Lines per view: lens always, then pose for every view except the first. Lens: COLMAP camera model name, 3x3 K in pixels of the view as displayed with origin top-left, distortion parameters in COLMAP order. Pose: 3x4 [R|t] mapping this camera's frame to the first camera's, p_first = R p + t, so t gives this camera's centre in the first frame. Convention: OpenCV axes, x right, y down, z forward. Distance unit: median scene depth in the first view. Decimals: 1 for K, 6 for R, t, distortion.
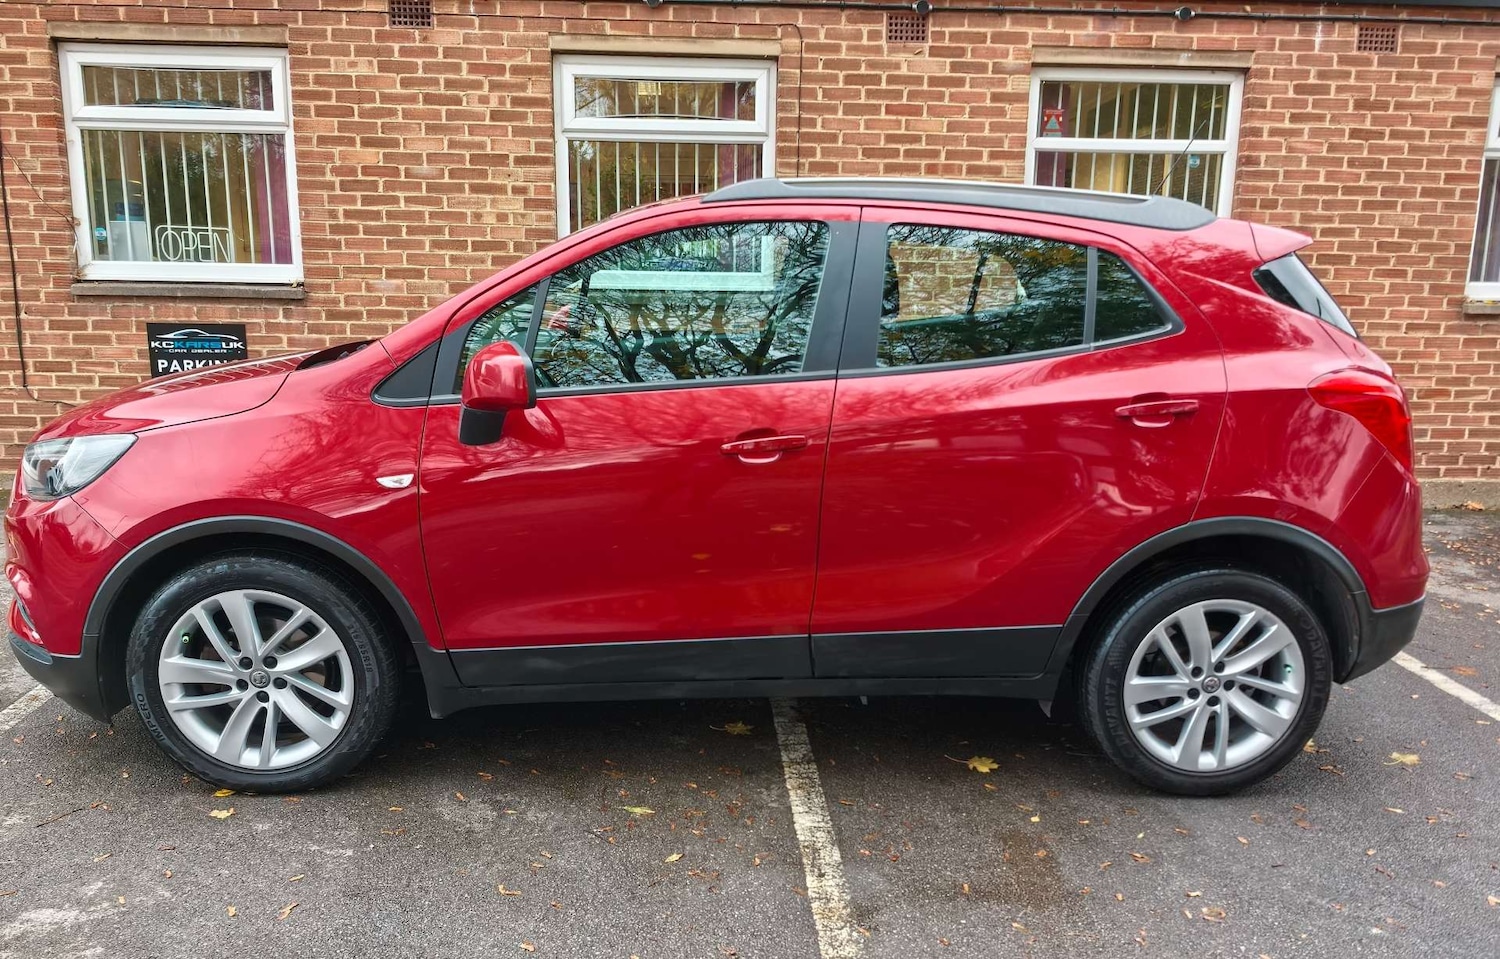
lens RADIAL K [[1199.3, 0, 752.7], [0, 1199.3, 566.4], [0, 0, 1]] dist [0.038242, -0.048210]
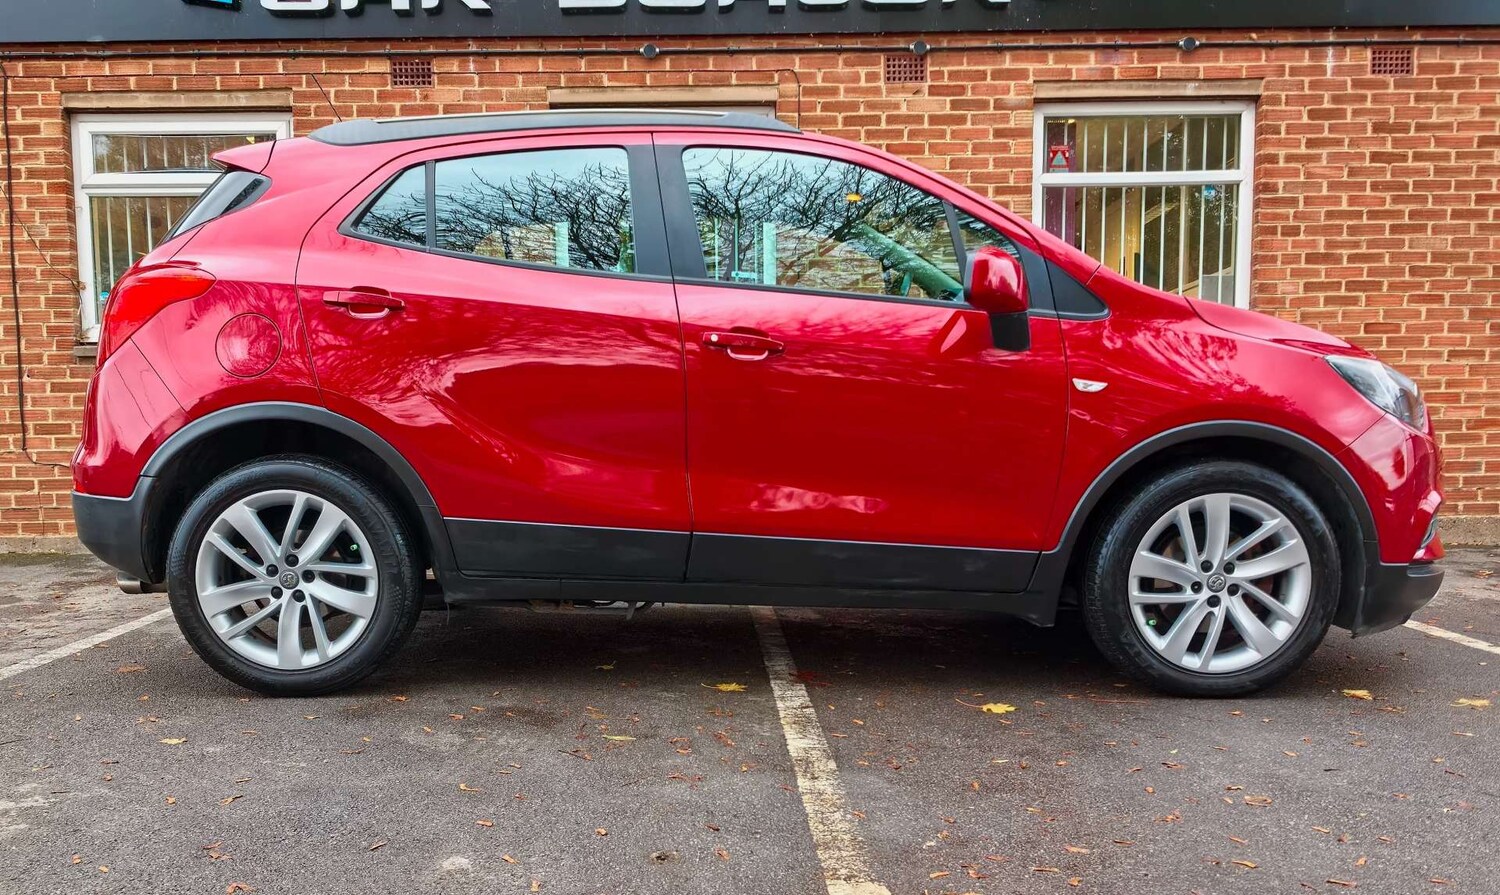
lens RADIAL K [[1242.4, 0, 718.6], [0, 1242.4, 594.7], [0, 0, 1]] dist [0.038342, -0.049134]
pose [[0.998612, -0.021389, -0.048123, 0.014750], [0.015551, 0.992824, -0.118565, 0.102389], [0.050313, 0.117652, 0.991779, 0.023154]]
